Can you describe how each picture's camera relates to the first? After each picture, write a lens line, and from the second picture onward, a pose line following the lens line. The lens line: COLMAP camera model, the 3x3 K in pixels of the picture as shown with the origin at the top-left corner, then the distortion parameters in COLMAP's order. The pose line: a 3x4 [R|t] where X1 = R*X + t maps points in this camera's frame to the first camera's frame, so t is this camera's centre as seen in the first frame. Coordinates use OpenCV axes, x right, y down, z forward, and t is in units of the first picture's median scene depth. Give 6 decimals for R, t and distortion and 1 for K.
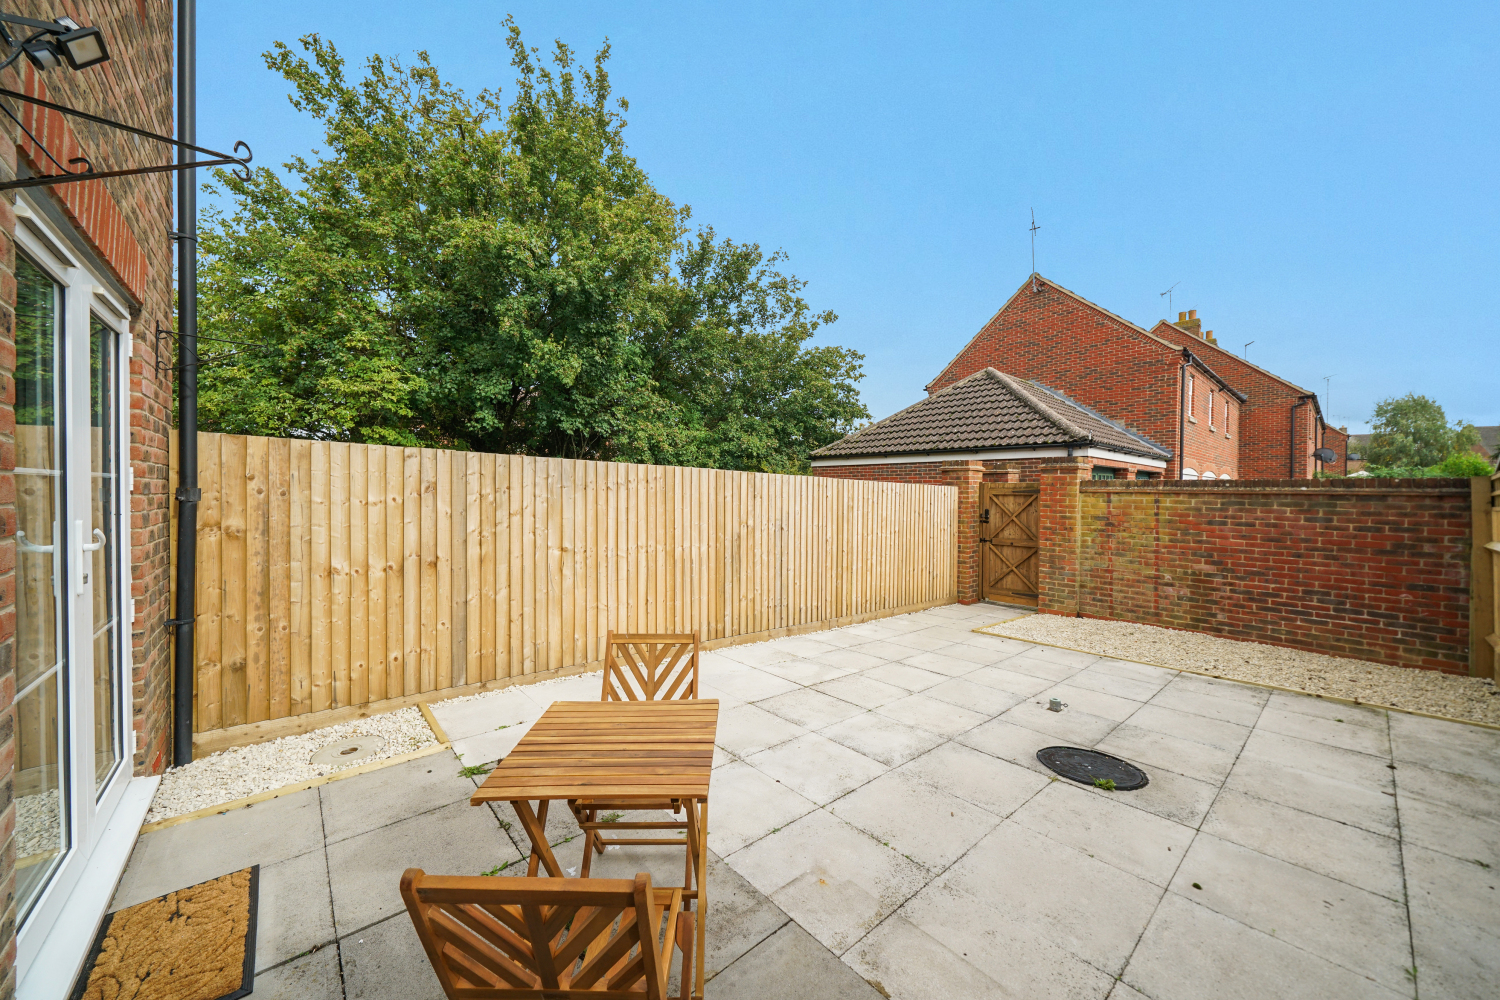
lens RADIAL K [[530.5, 0, 744.2], [0, 530.5, 497.4], [0, 0, 1]] dist [-0.005773, 0.000036]
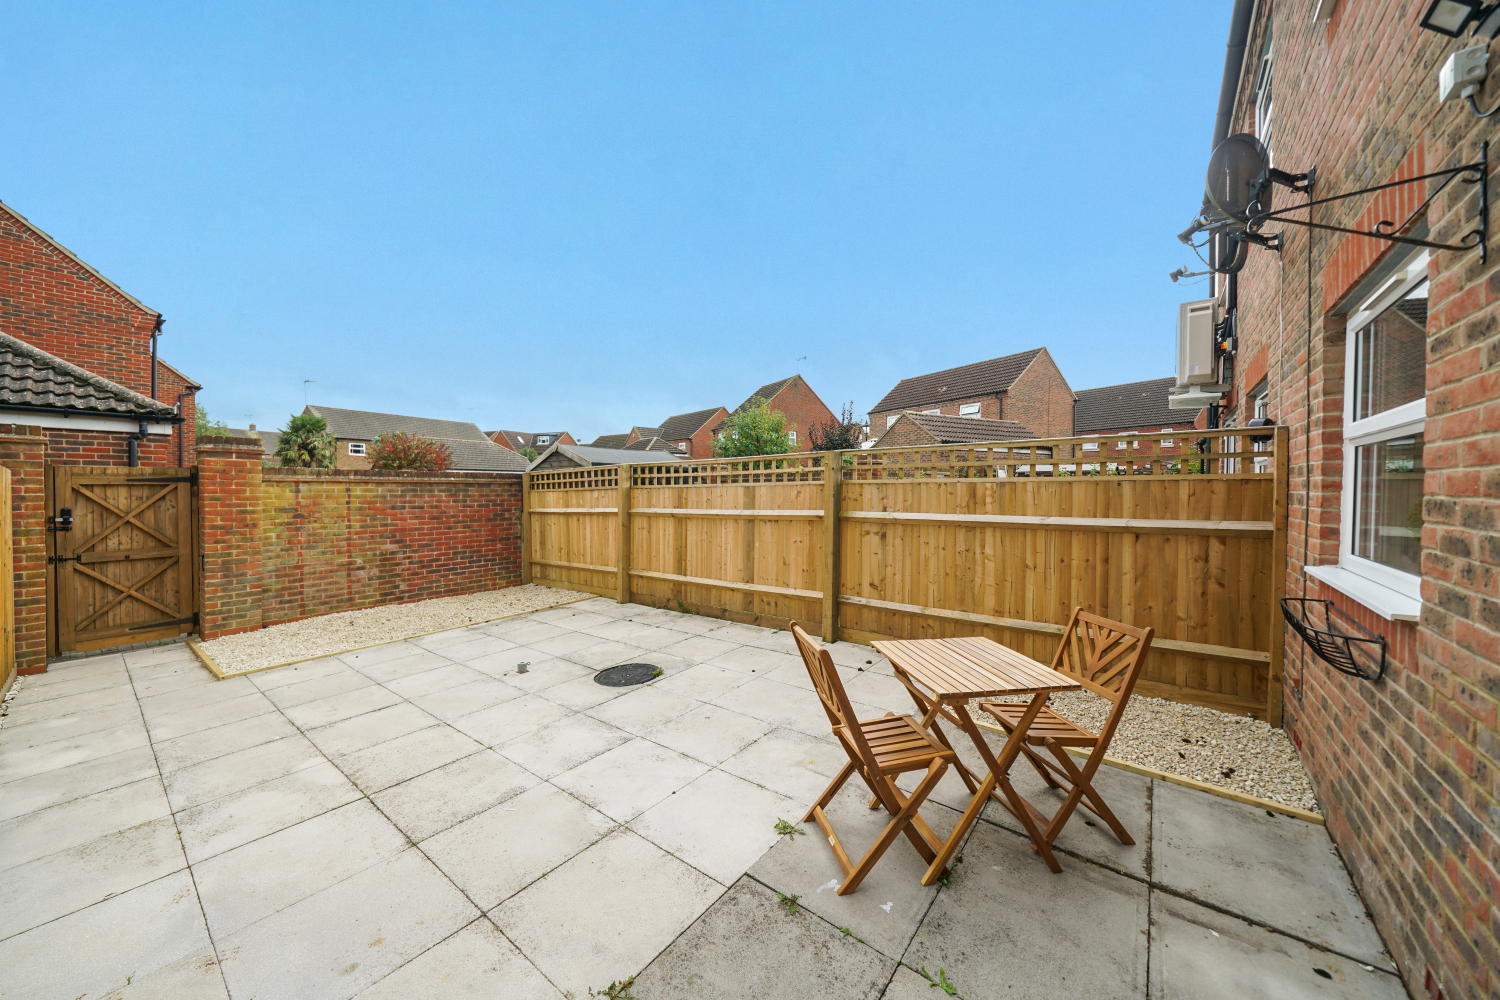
lens RADIAL K [[510.5, 0, 745.2], [0, 510.5, 493.8], [0, 0, 1]] dist [-0.002672, -0.000102]
pose [[-0.172514, -0.023478, 0.984727, -0.346222], [0.007233, 0.999659, 0.025101, -0.005143], [-0.984980, 0.011452, -0.172286, 0.427324]]
